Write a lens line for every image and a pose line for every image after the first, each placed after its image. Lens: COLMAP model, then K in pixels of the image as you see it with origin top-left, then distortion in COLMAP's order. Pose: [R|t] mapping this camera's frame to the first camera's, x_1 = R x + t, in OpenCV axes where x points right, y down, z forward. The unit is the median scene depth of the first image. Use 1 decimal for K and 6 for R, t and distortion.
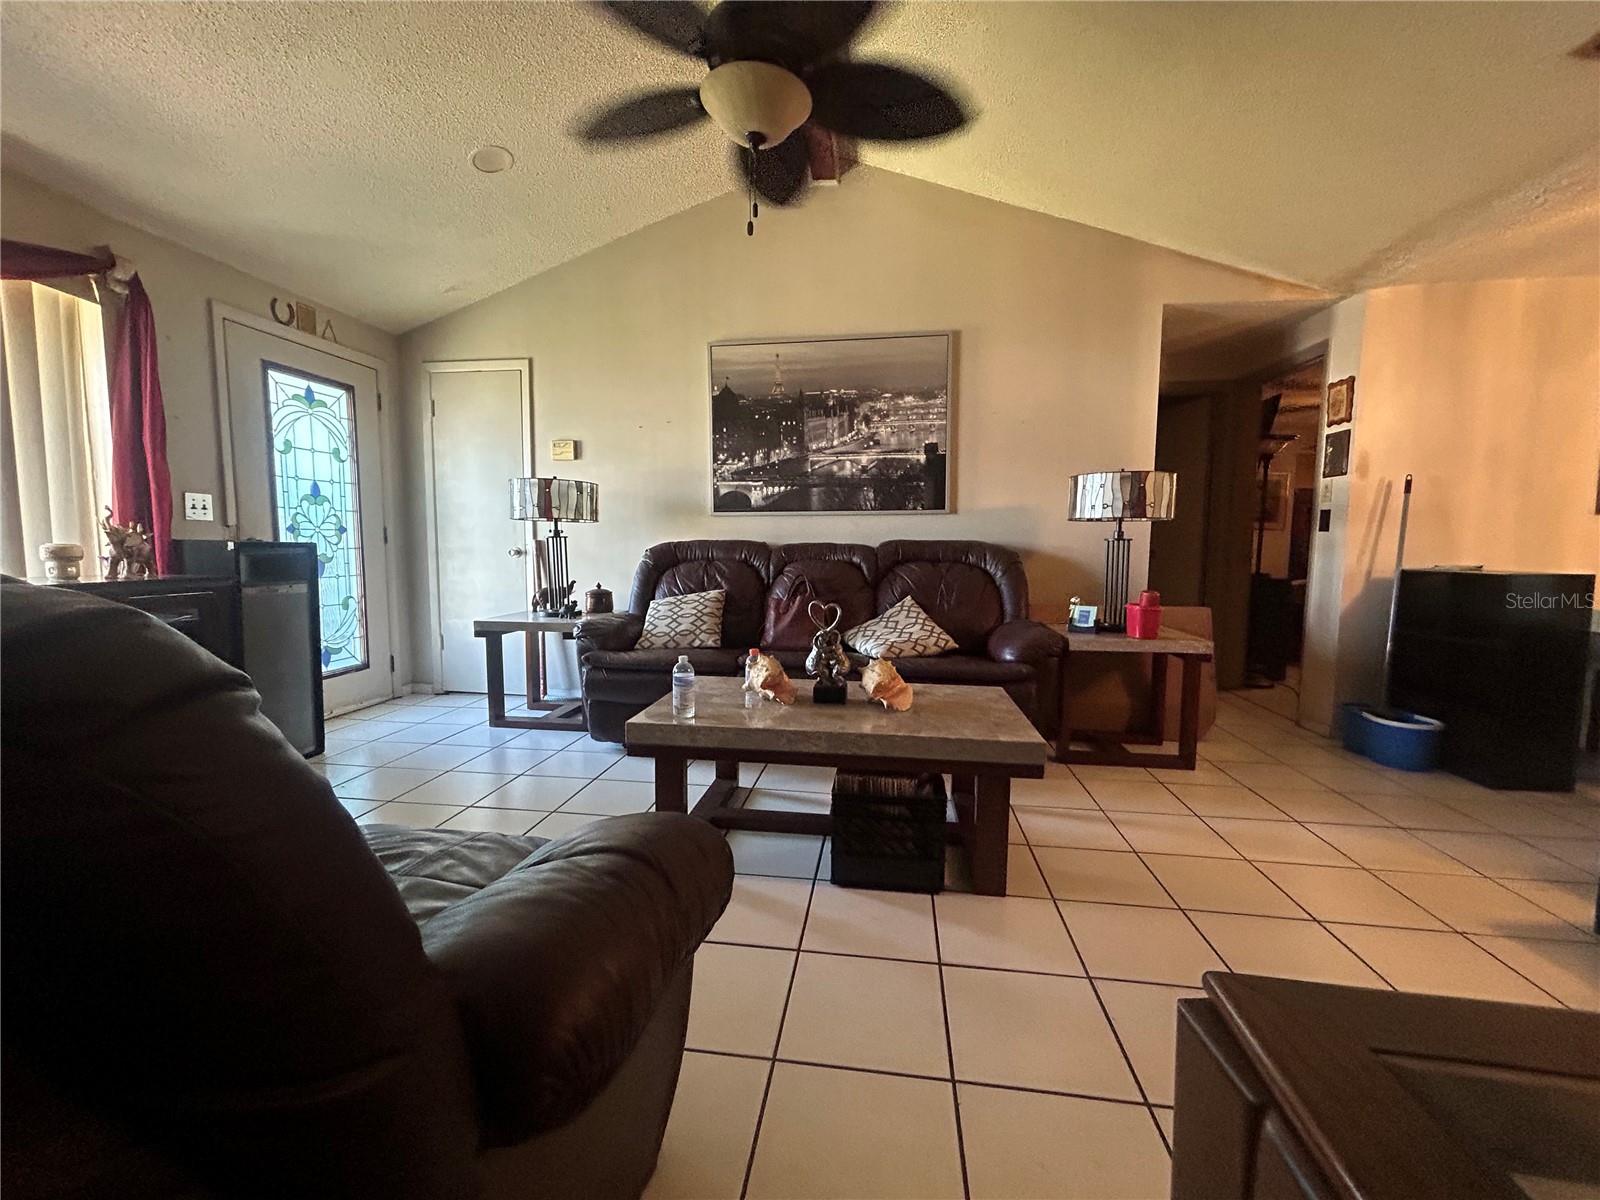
lens RADIAL K [[648.7, 0, 800.0], [0, 648.7, 600.0], [0, 0, 1]] dist [0.000910, 0.000225]
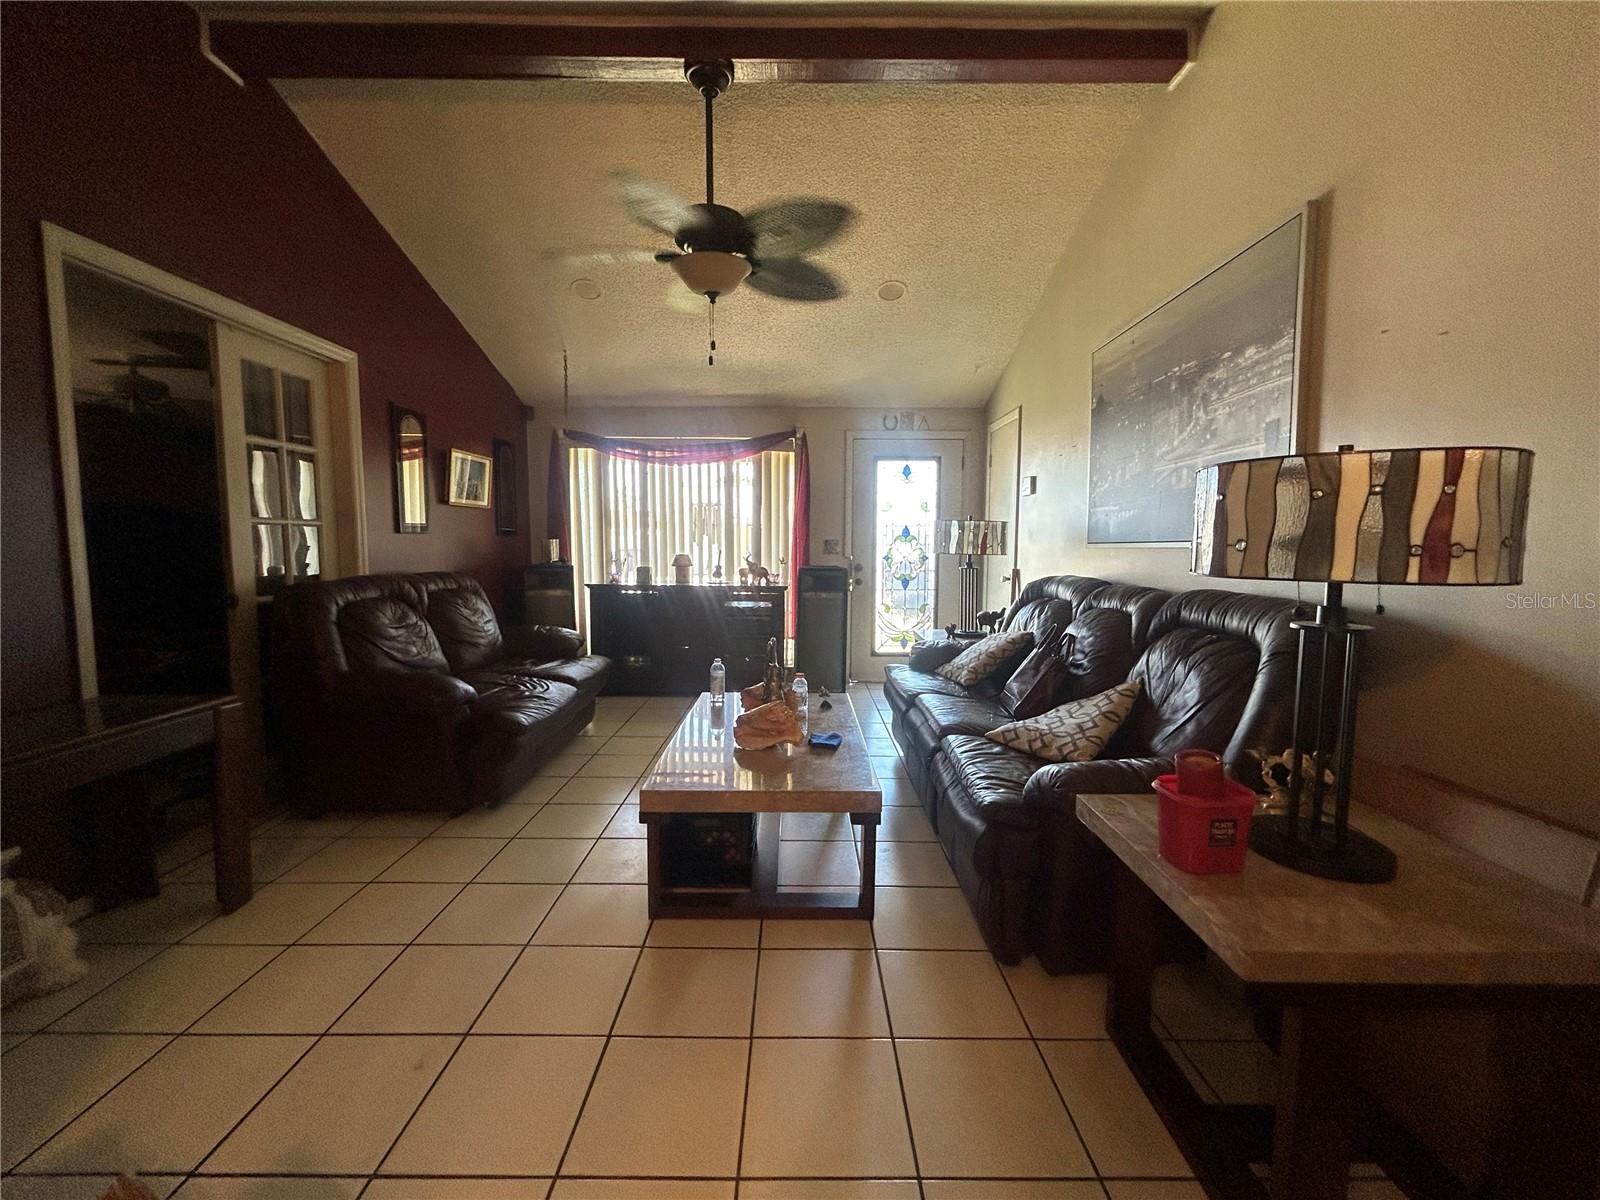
lens RADIAL K [[648.7, 0, 800.0], [0, 648.7, 600.0], [0, 0, 1]] dist [0.000910, 0.000225]
pose [[0.143697, 0.079644, -0.986412, 0.705986], [-0.090315, 0.993652, 0.067072, -0.089116], [0.985492, 0.079449, 0.149978, 0.527445]]
